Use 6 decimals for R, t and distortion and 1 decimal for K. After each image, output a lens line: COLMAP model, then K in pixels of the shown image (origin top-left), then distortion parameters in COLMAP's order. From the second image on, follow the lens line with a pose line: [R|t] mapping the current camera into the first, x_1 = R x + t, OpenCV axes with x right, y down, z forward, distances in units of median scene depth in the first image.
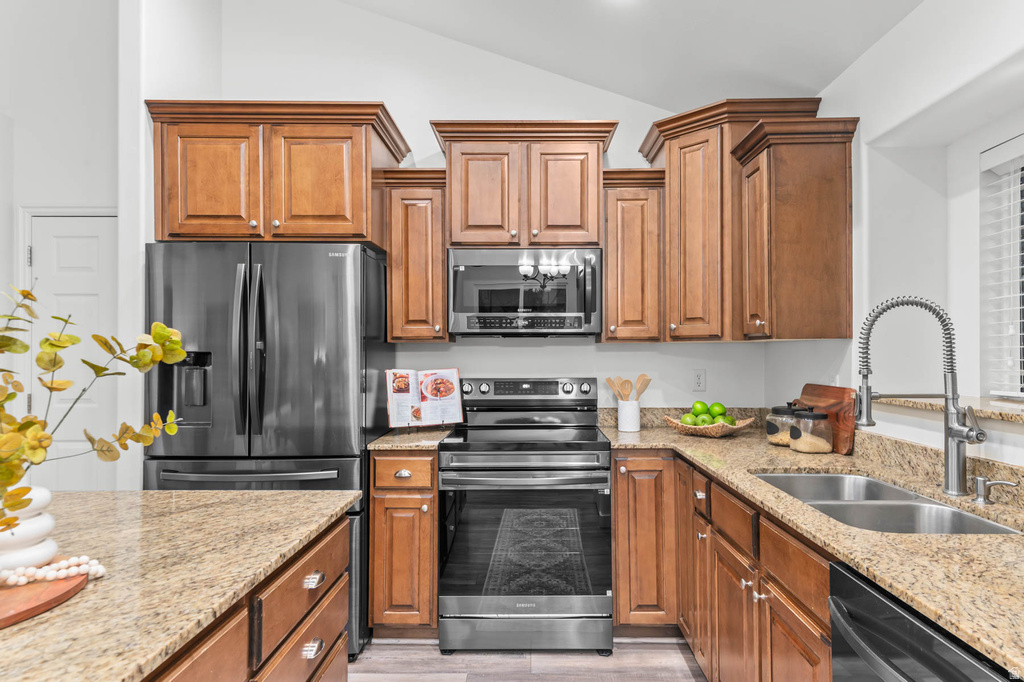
lens RADIAL K [[617.1, 0, 514.9], [0, 617.1, 346.2], [0, 0, 1]] dist [0.027929, 0.000841]
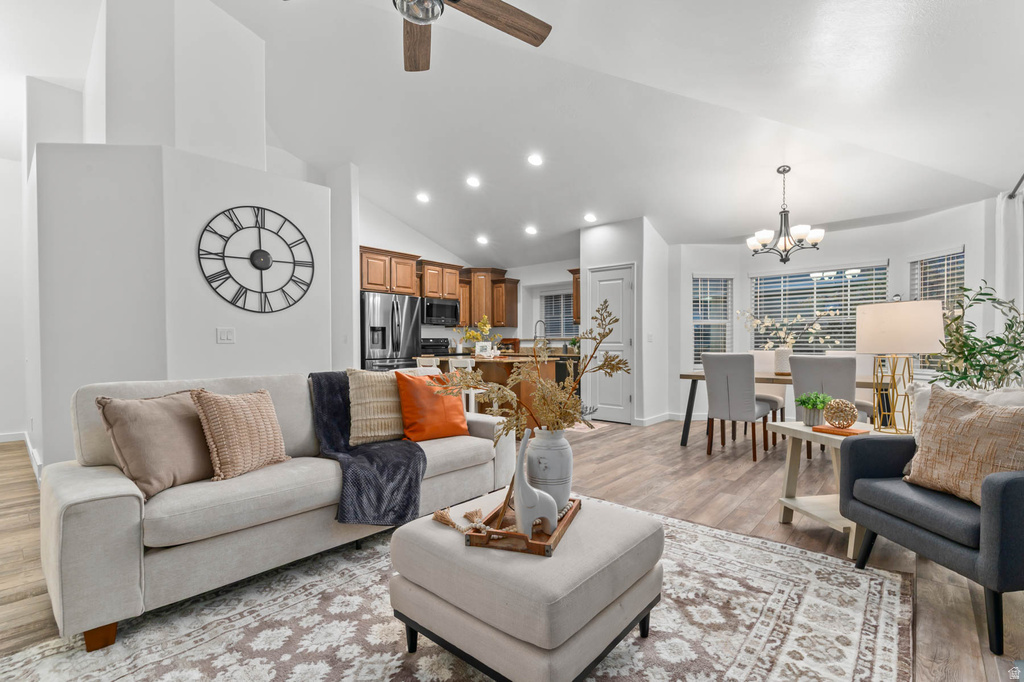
lens RADIAL K [[466.7, 0, 515.4], [0, 466.7, 343.9], [0, 0, 1]] dist [0.028278, 0.000368]
pose [[0.659026, -0.003785, 0.752111, -1.908420], [-0.006985, 0.999913, 0.011153, 0.065537], [-0.752088, -0.012604, 0.658942, -1.161751]]
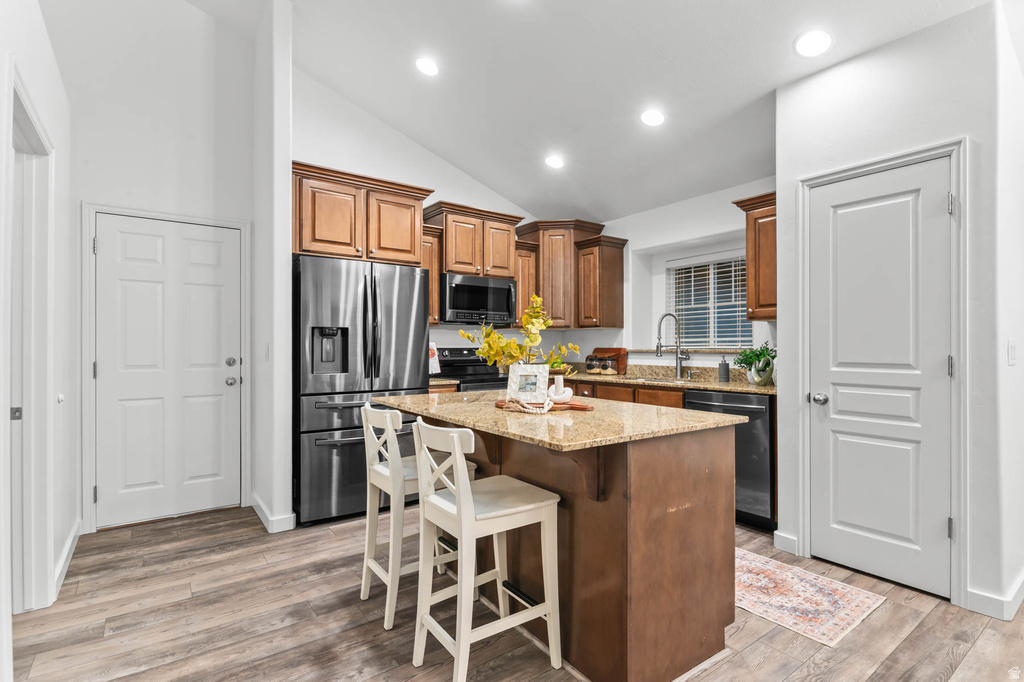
lens RADIAL K [[490.3, 0, 516.1], [0, 490.3, 347.0], [0, 0, 1]] dist [-0.003059, -0.000350]
pose [[0.802951, -0.000627, 0.596045, -0.899451], [-0.007278, 0.999915, 0.010855, 0.042401], [-0.596001, -0.013054, 0.802877, -0.290282]]
